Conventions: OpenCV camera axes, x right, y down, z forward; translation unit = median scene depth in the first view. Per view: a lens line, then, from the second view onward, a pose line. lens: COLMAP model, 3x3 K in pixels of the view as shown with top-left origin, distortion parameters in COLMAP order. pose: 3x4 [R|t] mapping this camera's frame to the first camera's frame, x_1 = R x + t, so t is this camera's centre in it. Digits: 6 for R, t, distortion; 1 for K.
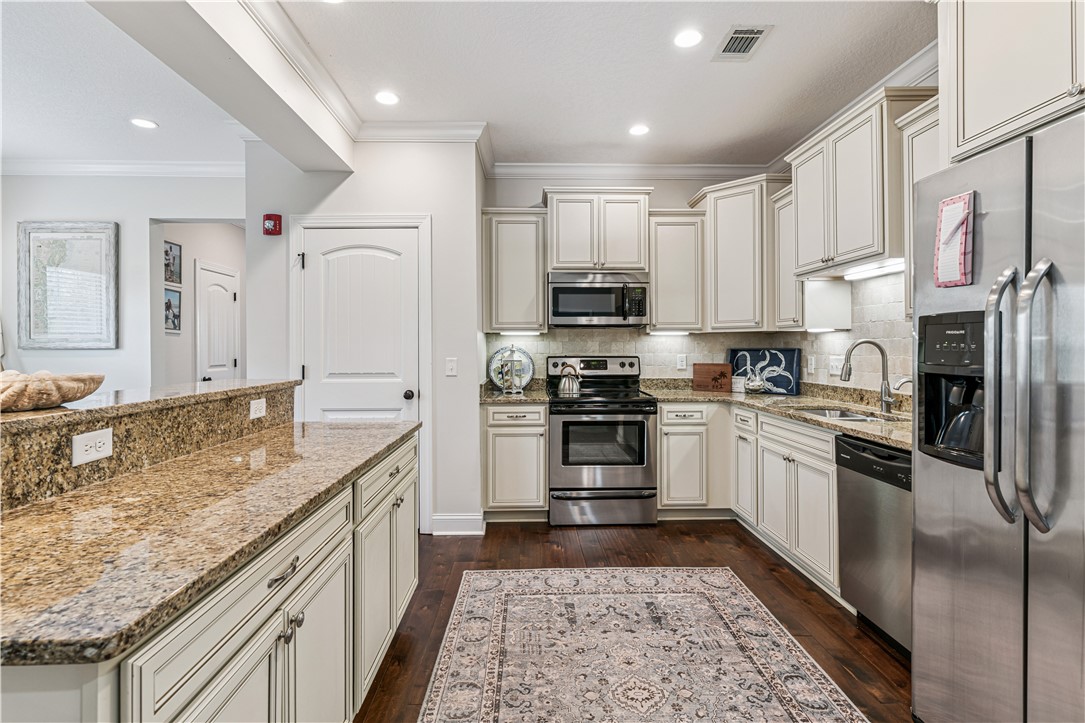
lens RADIAL K [[524.3, 0, 544.5], [0, 524.3, 350.5], [0, 0, 1]] dist [0.002117, -0.000691]
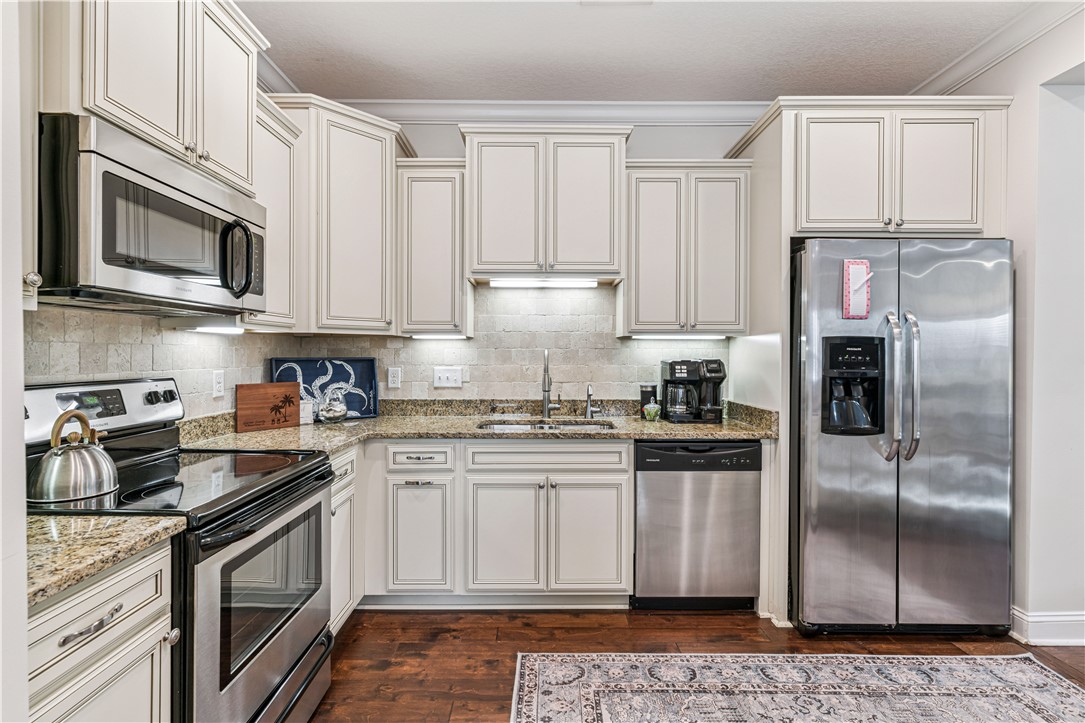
lens RADIAL K [[506.1, 0, 542.5], [0, 506.1, 361.5], [0, 0, 1]] dist [-0.000459, -0.000111]
pose [[0.033781, -0.013172, 0.999342, -0.279268], [0.002675, 0.999911, 0.013089, -0.007965], [-0.999426, 0.002231, 0.033813, 0.725308]]
